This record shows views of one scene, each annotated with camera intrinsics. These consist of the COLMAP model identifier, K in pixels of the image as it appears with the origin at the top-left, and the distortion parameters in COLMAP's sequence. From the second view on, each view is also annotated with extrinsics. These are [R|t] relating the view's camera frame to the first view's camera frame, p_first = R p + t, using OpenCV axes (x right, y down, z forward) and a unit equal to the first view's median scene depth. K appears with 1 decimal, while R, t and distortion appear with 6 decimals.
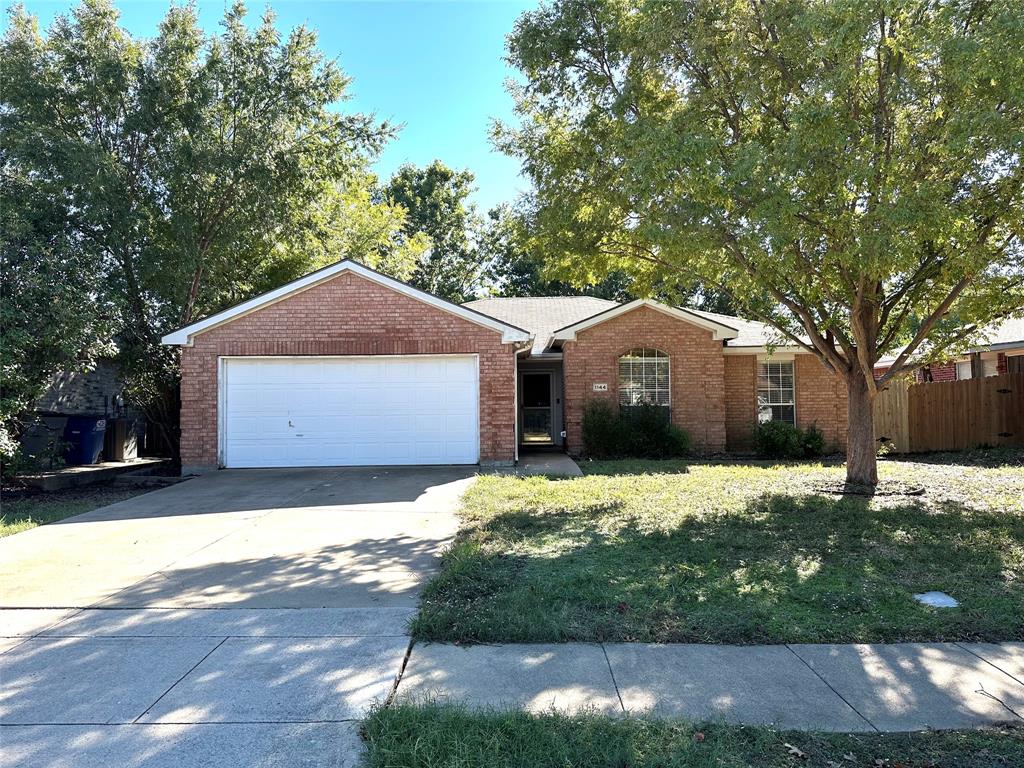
lens RADIAL K [[717.0, 0, 518.9], [0, 717.0, 384.5], [0, 0, 1]] dist [0.061136, -0.074997]
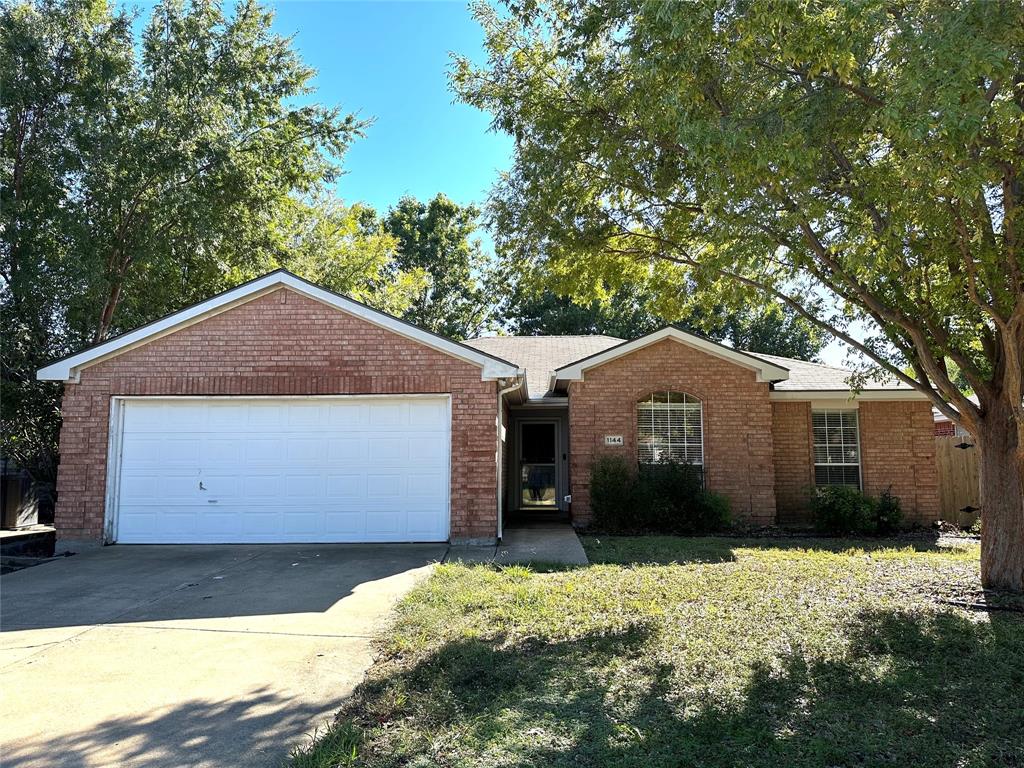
lens RADIAL K [[717.0, 0, 520.1], [0, 717.0, 378.9], [0, 0, 1]] dist [0.061136, -0.074997]
pose [[0.999629, 0.005645, -0.026655, 0.036657], [-0.007819, 0.996586, -0.082190, 0.002687], [0.026100, 0.082368, 0.996260, 0.242321]]
